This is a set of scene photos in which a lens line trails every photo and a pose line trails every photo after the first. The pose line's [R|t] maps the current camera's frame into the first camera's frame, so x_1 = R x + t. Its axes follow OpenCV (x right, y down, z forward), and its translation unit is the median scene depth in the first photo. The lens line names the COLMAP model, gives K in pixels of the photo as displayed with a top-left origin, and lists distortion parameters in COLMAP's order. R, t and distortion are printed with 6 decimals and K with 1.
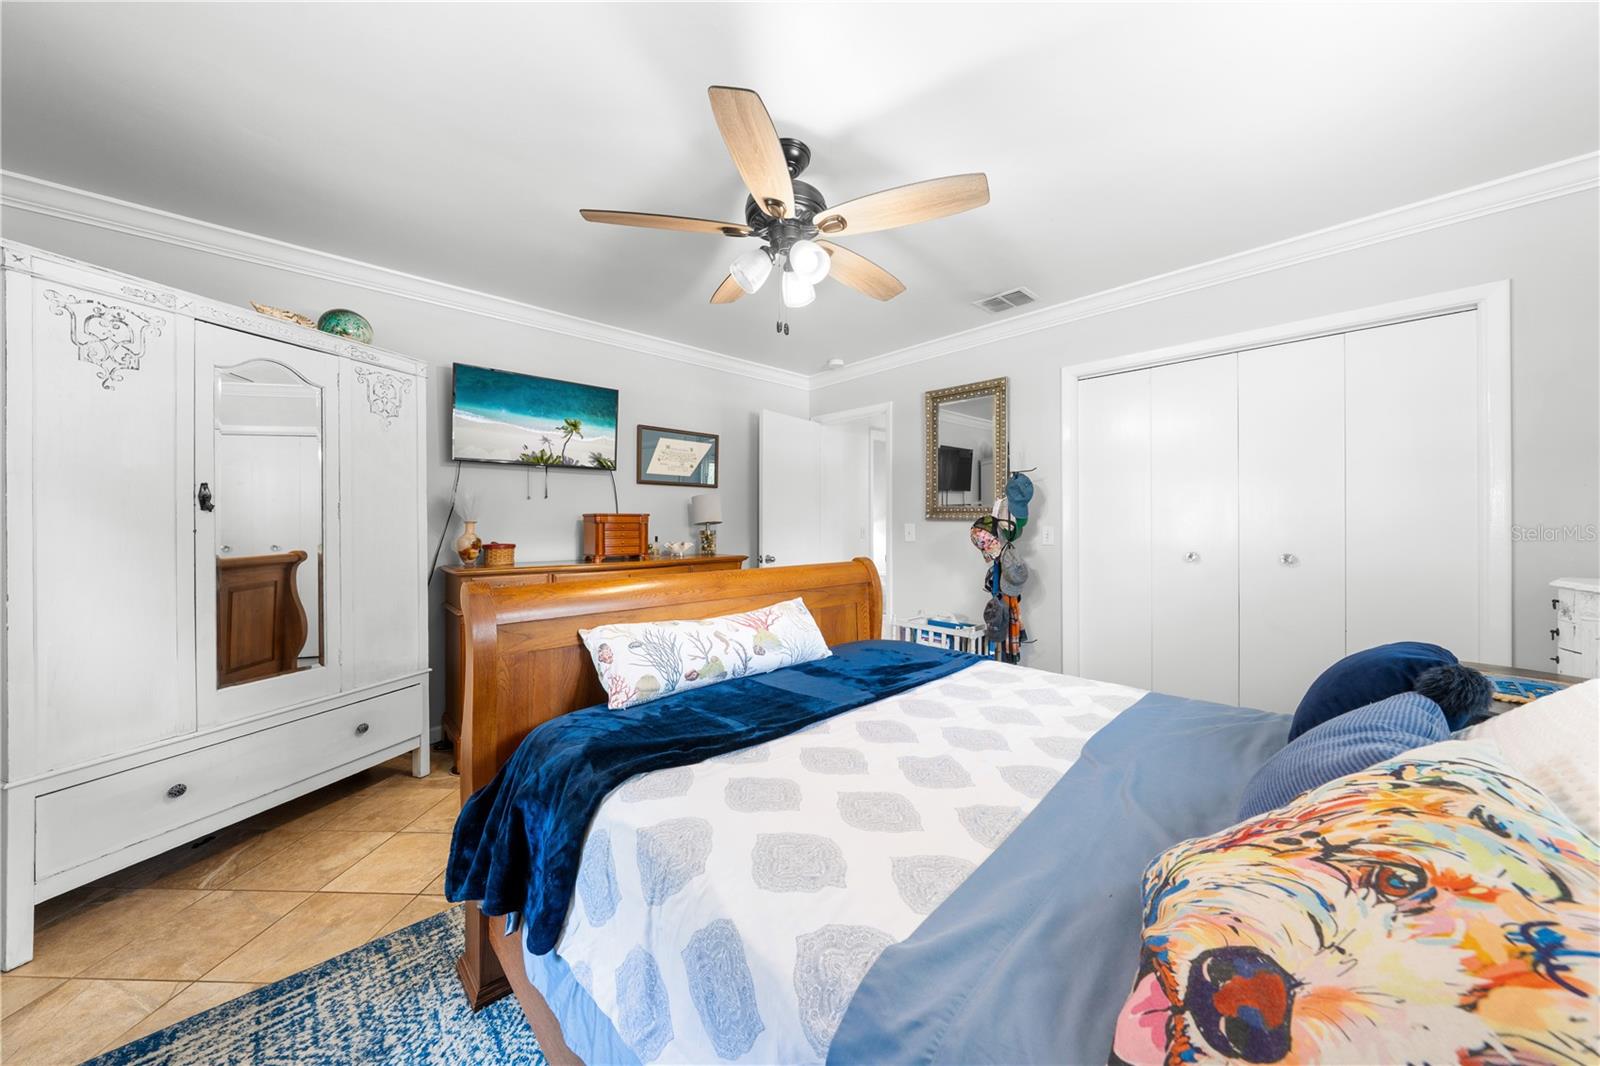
lens RADIAL K [[540.3, 0, 811.0], [0, 540.3, 522.4], [0, 0, 1]] dist [-0.002881, 0.000173]
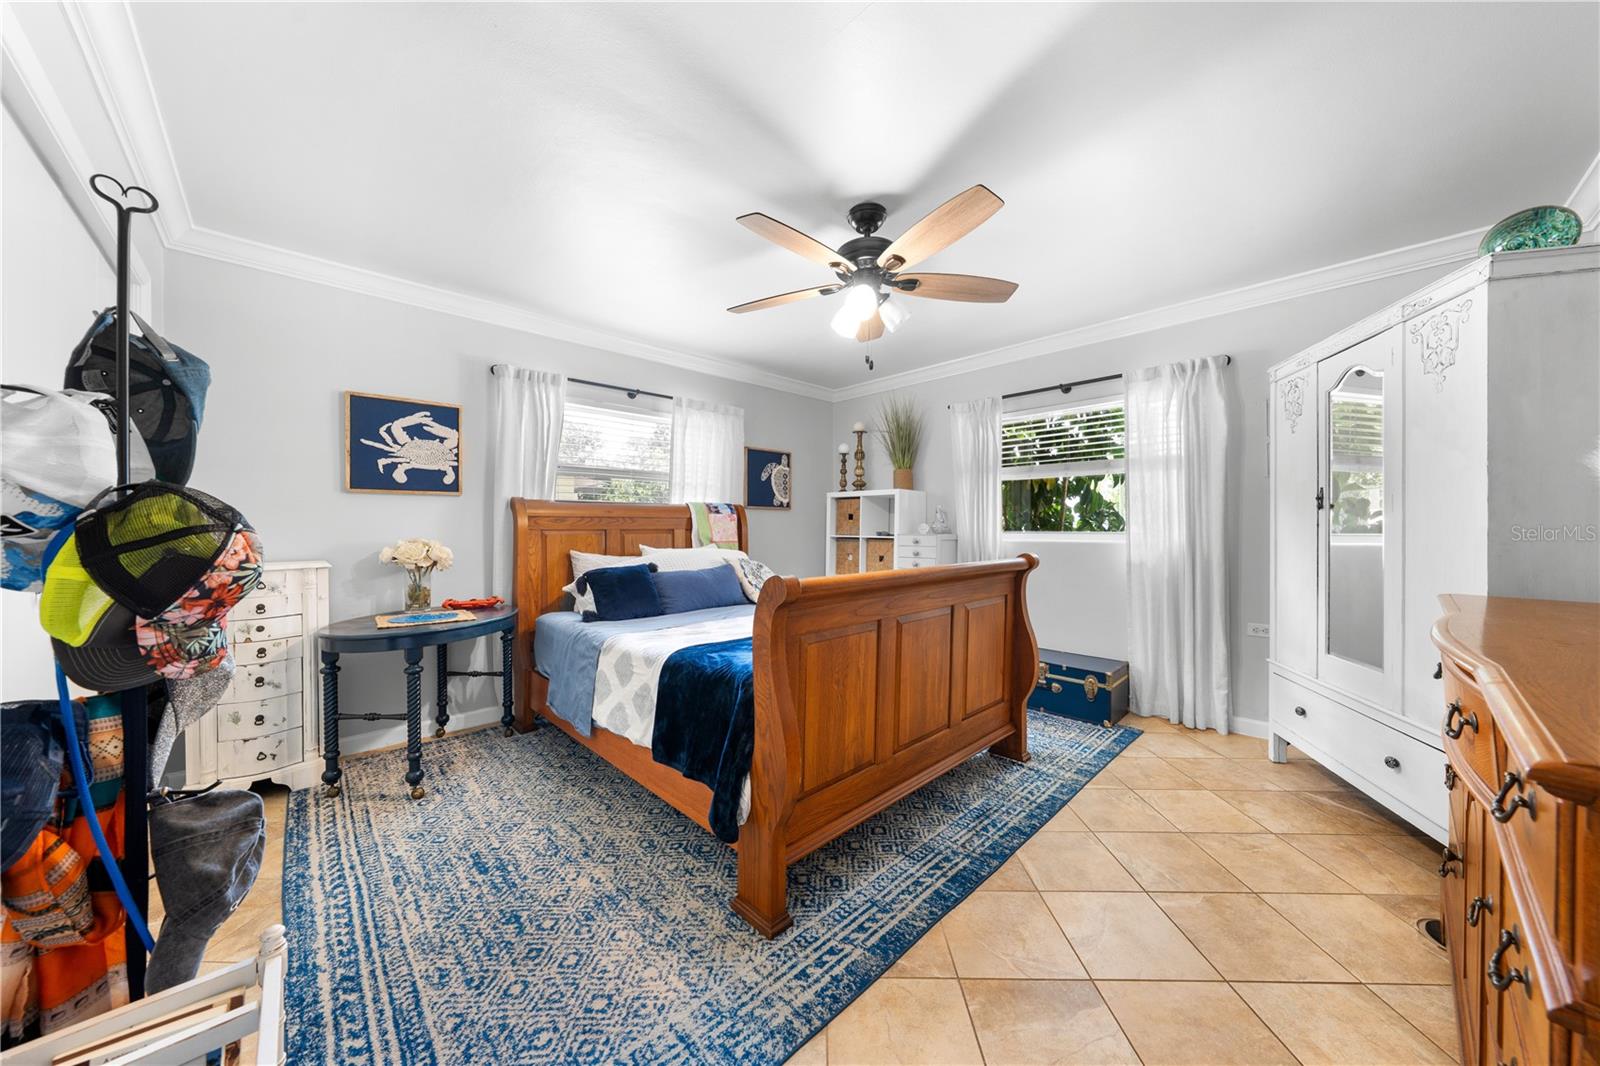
lens RADIAL K [[540.3, 0, 803.8], [0, 540.3, 523.3], [0, 0, 1]] dist [-0.002881, 0.000173]
pose [[-0.999796, -0.001425, -0.020154, 0.123014], [-0.001701, 0.999905, 0.013684, 0.002608], [0.020133, 0.013715, -0.999703, 2.282850]]
